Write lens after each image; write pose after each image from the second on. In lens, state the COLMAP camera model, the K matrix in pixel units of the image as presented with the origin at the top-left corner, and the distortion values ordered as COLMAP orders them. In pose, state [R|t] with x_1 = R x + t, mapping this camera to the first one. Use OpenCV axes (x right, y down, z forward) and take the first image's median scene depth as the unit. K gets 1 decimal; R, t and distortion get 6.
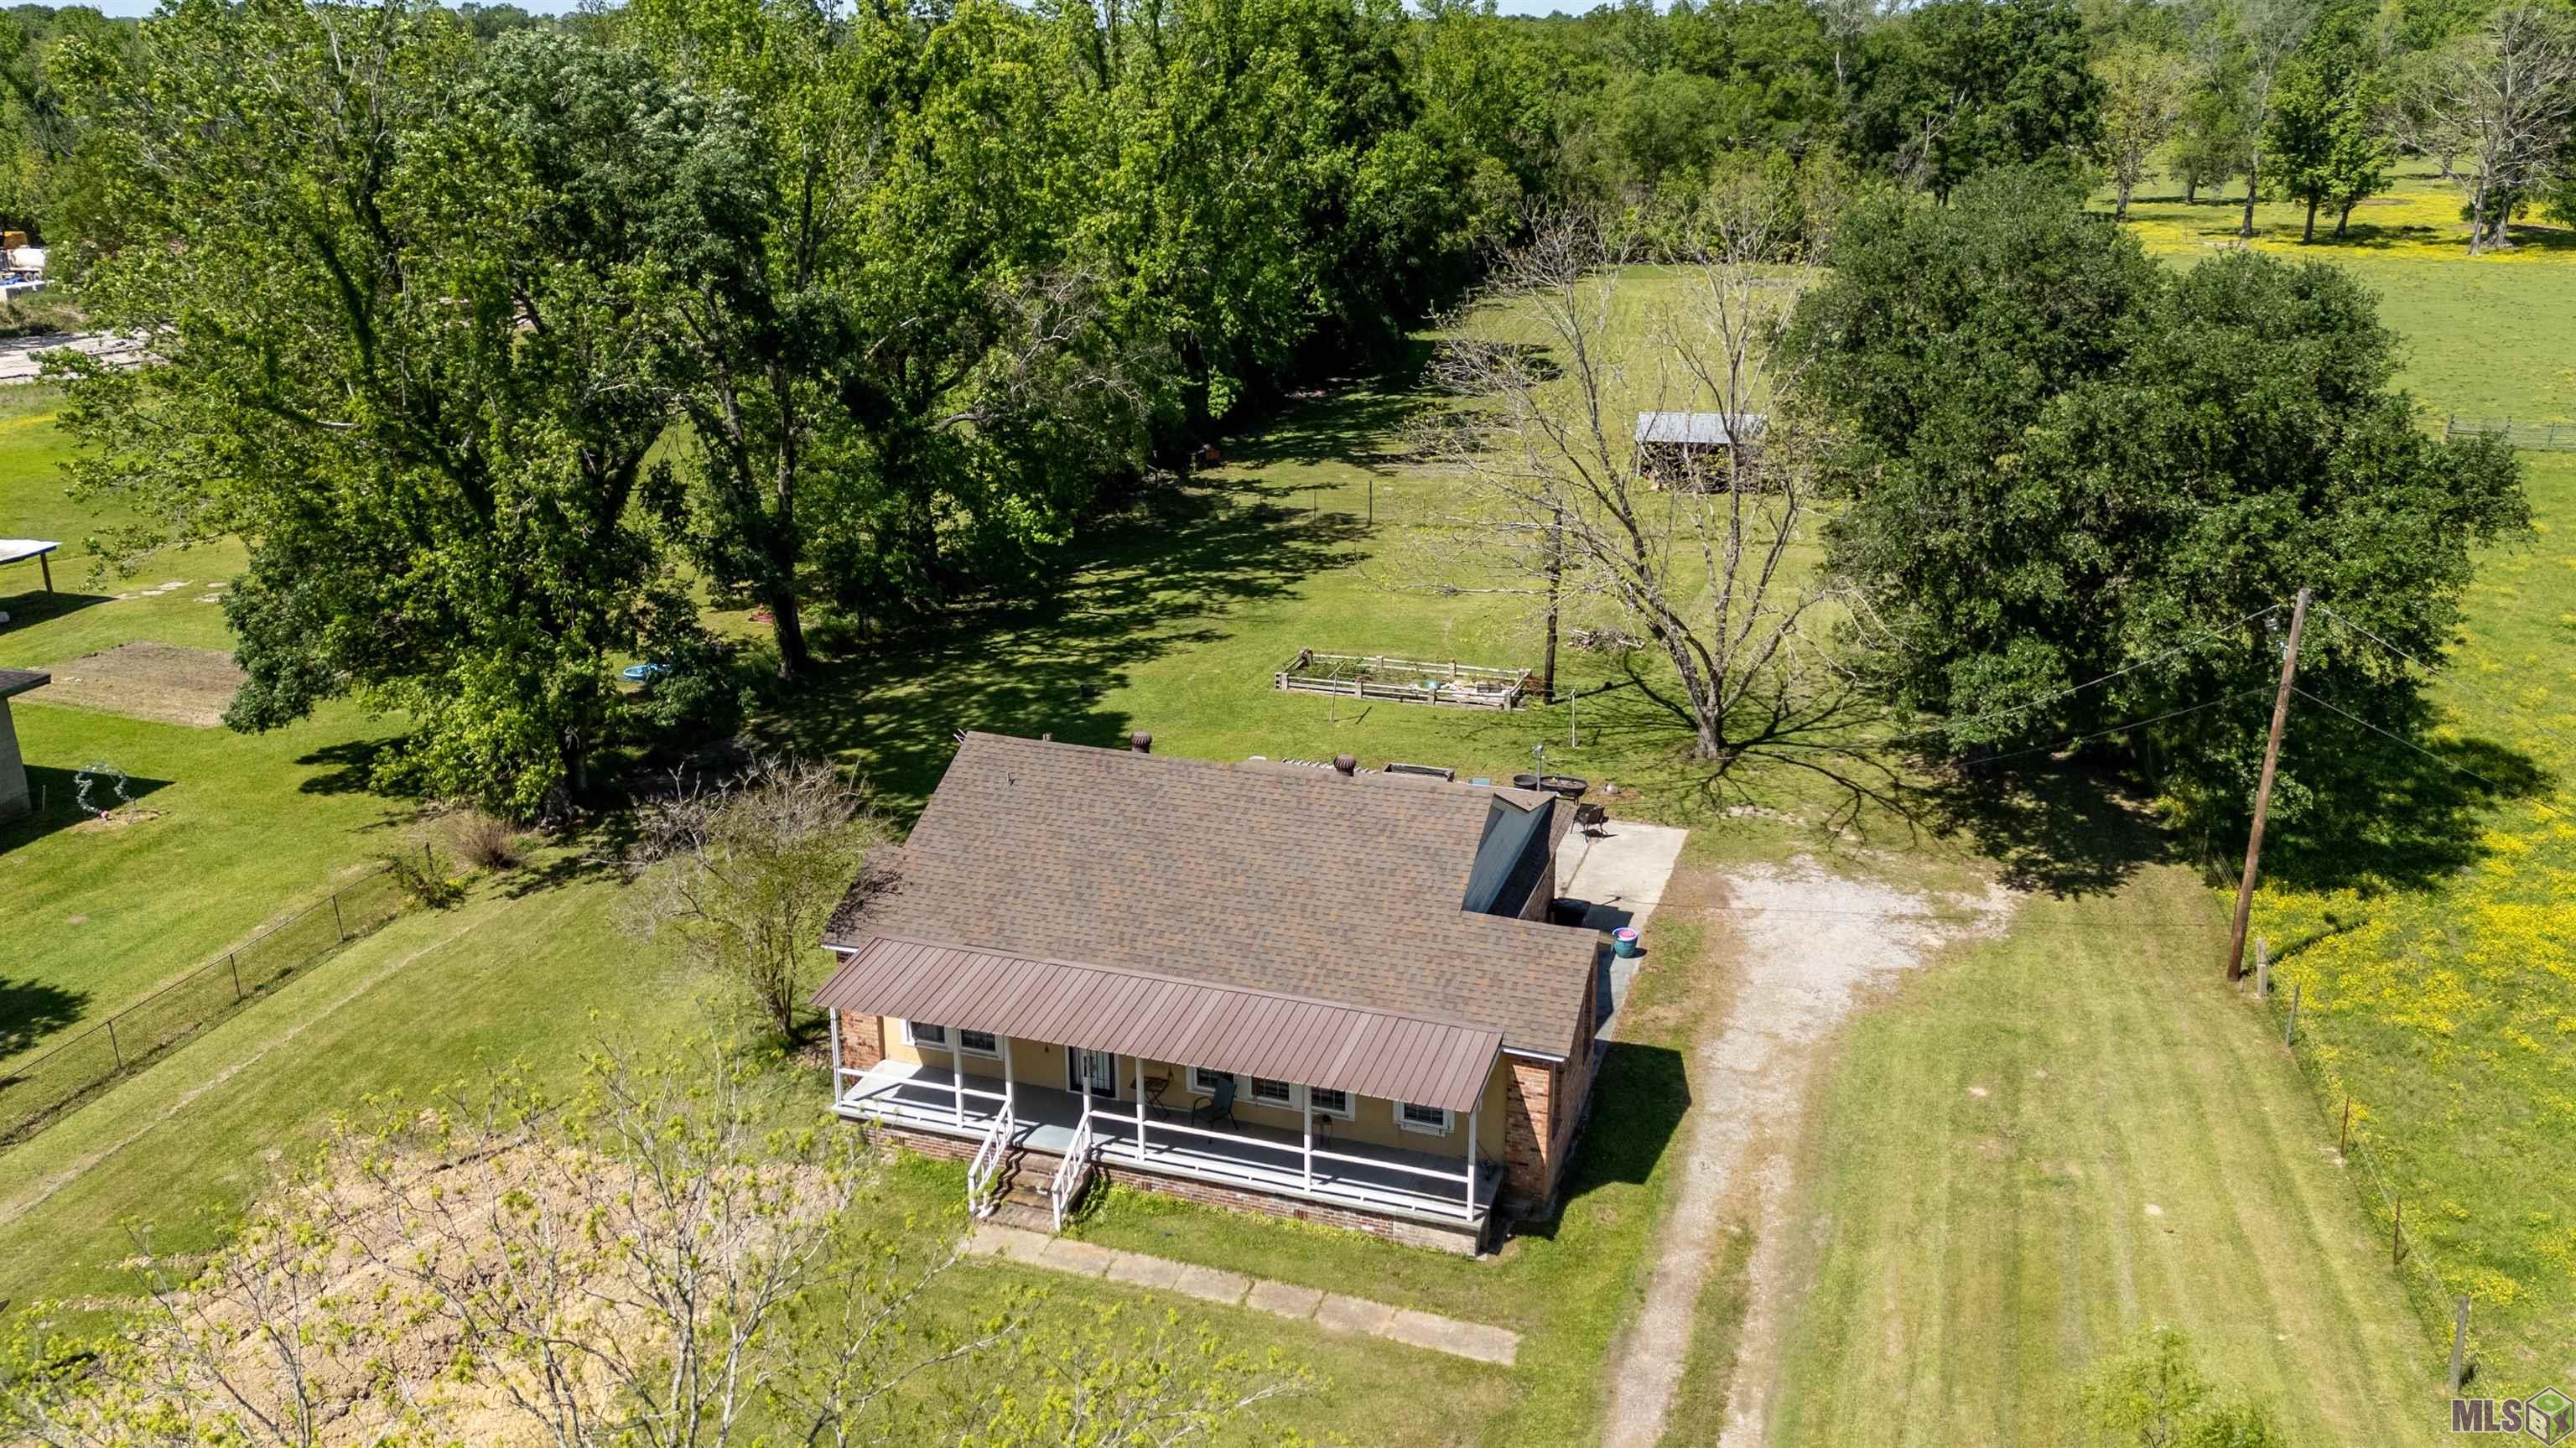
lens RADIAL K [[1914.6, 0, 1288.0], [0, 1914.6, 724.0], [0, 0, 1]] dist [0.065612, -0.077530]
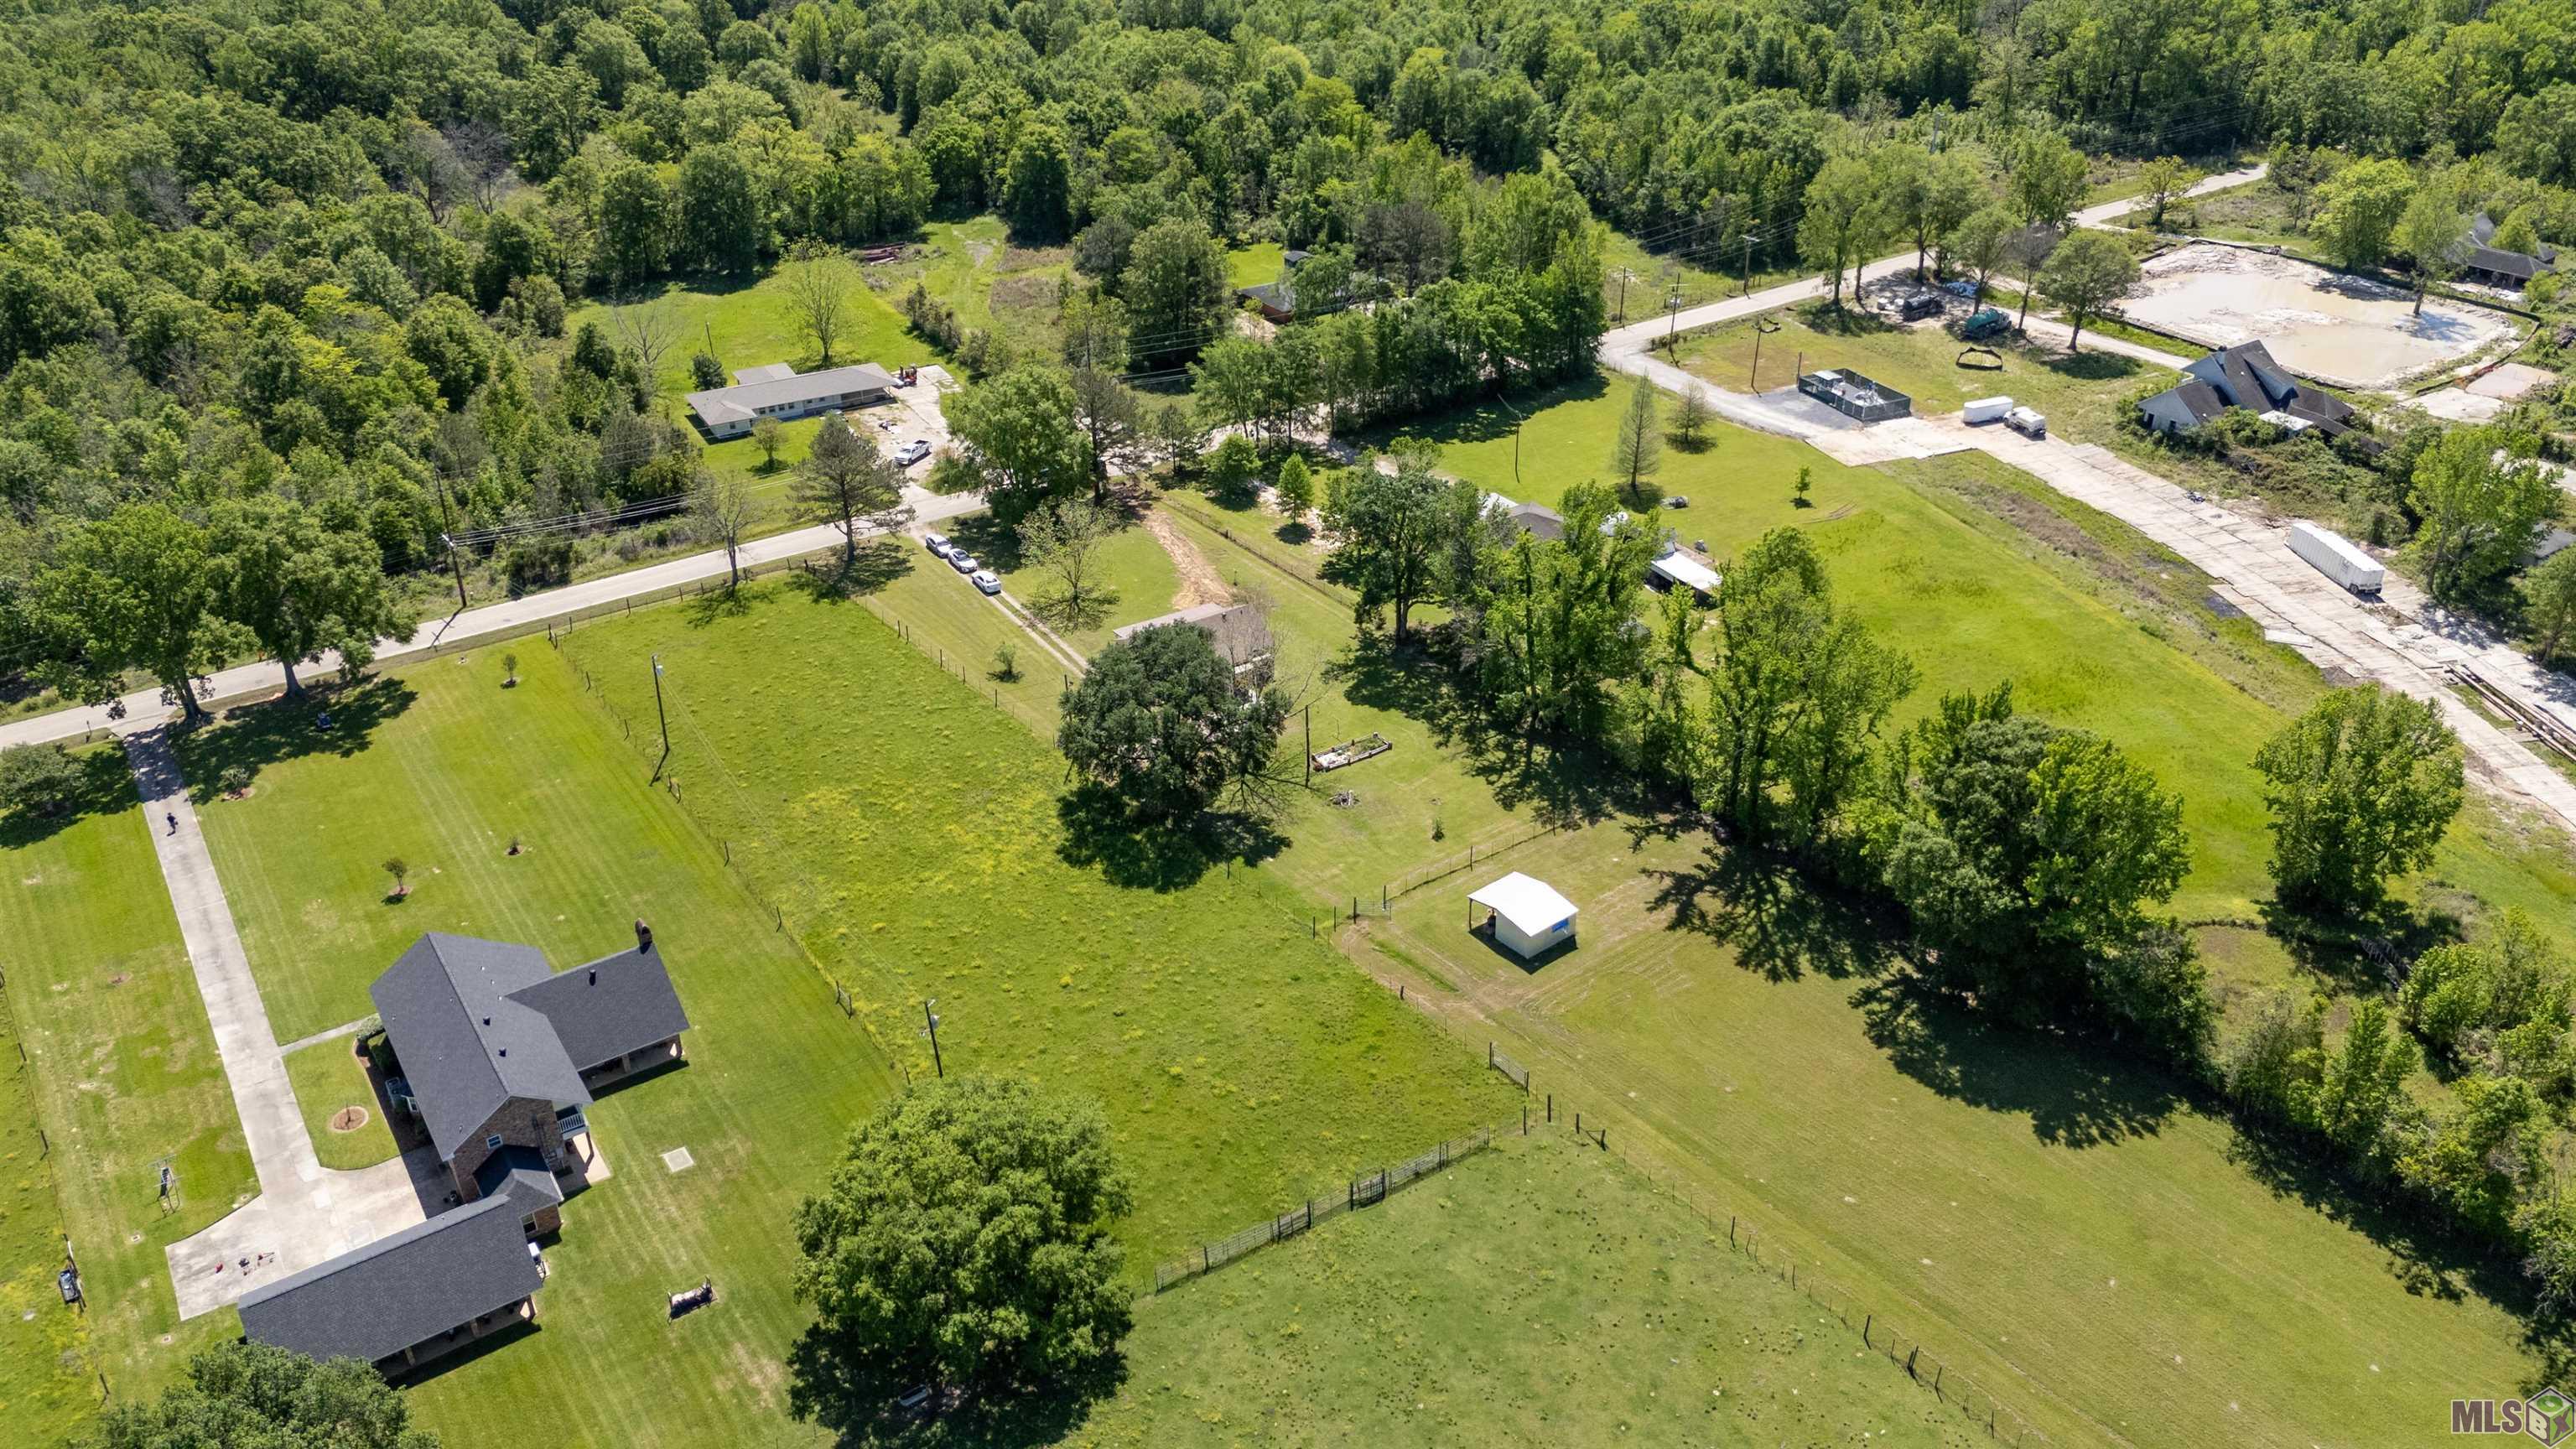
lens RADIAL K [[1914.7, 0, 1288.0], [0, 1914.7, 724.5], [0, 0, 1]] dist [0.065612, -0.077530]
pose [[-0.619939, 0.395395, -0.677745, 2.825637], [-0.239827, 0.726936, 0.643465, -2.588337], [0.747100, 0.561451, -0.355829, 2.593774]]
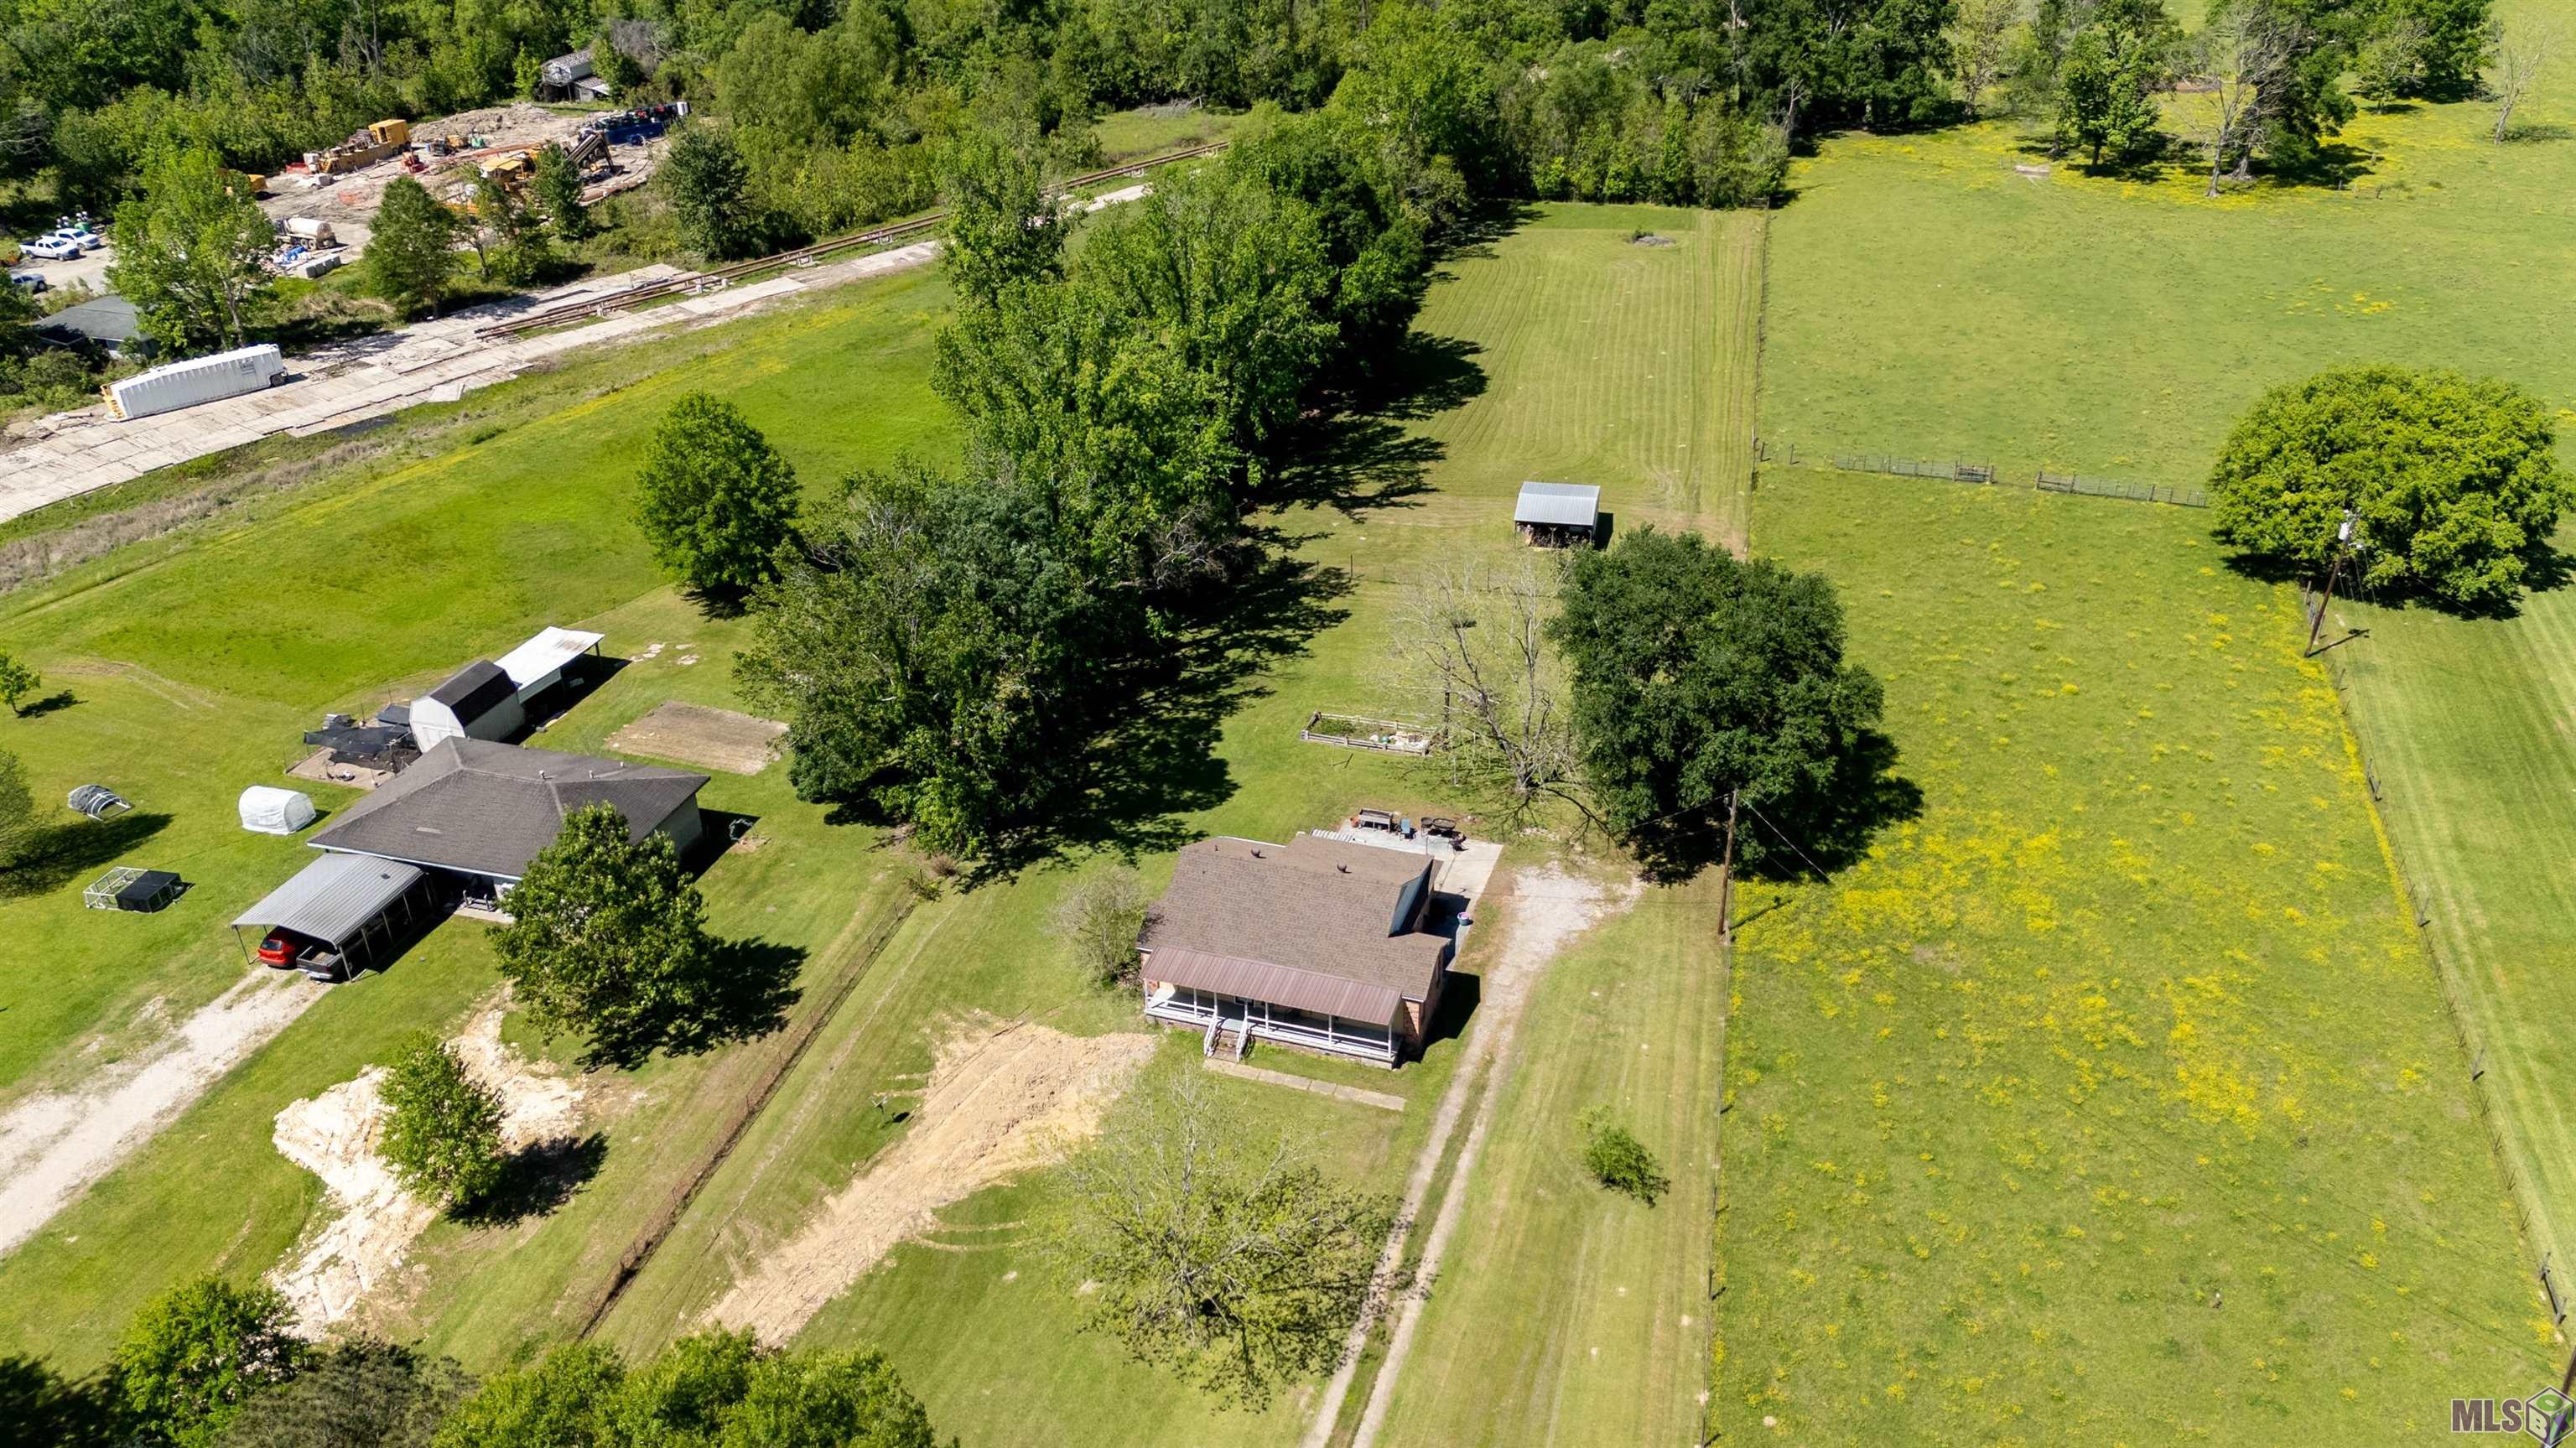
lens RADIAL K [[1914.6, 0, 1288.0], [0, 1914.6, 724.0], [0, 0, 1]] dist [0.065612, -0.077530]
pose [[0.999868, -0.014312, 0.007745, -0.045600], [0.012652, 0.983012, 0.183106, -0.499096], [-0.010234, -0.182983, 0.983063, -1.122783]]
